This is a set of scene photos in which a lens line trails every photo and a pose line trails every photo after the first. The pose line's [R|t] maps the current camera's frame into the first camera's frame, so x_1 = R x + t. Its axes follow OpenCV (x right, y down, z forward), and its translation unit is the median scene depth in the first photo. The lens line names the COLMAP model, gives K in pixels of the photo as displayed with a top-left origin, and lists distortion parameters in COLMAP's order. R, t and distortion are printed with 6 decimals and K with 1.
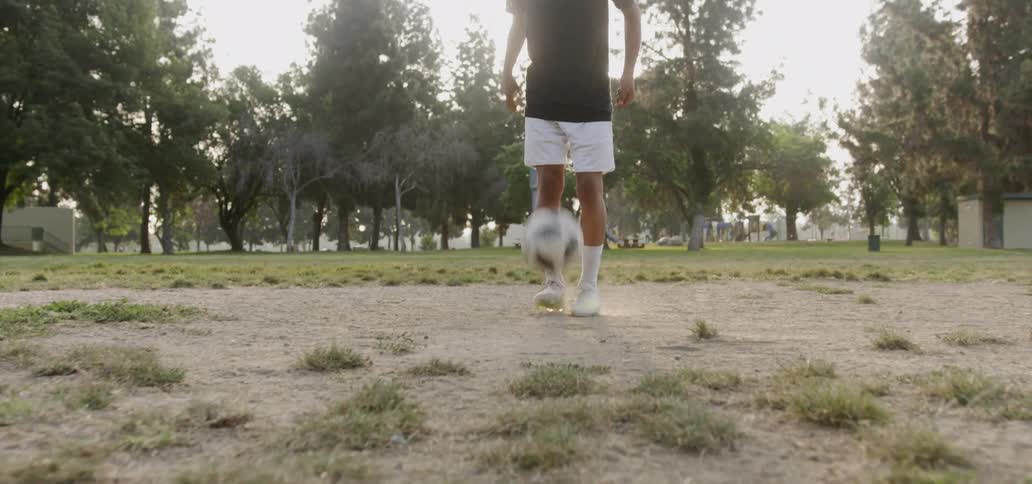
lens RADIAL K [[906.9, 0, 510.3], [0, 906.9, 239.9], [0, 0, 1]] dist [-0.032252, 0.009972]
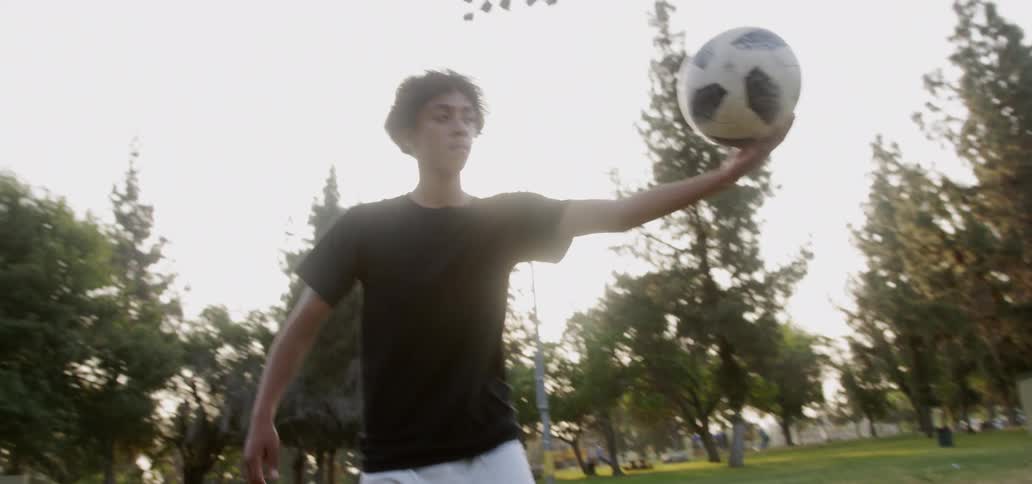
lens RADIAL K [[769.8, 0, 558.4], [0, 769.8, 244.0], [0, 0, 1]] dist [-0.040884, 0.000992]
pose [[0.992656, -0.064286, 0.102476, -0.016720], [0.090222, 0.957734, -0.273142, -0.005760], [-0.080586, 0.280381, 0.956500, 0.207821]]
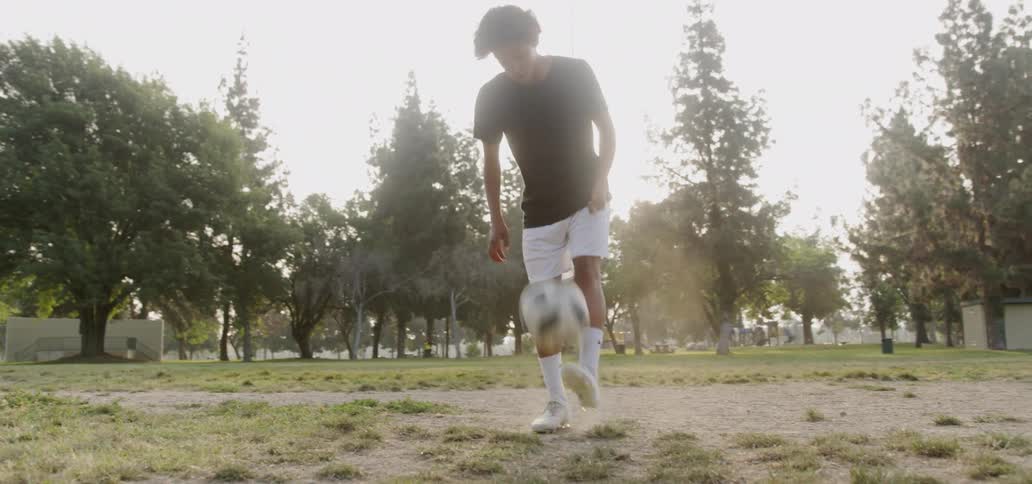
lens RADIAL K [[828.8, 0, 516.0], [0, 828.8, 242.0], [0, 0, 1]] dist [-0.057966, 0.011045]
pose [[0.999276, -0.012610, -0.035887, -0.007171], [0.008011, 0.992058, -0.125522, -0.000498], [0.037185, 0.125144, 0.991442, -0.012118]]
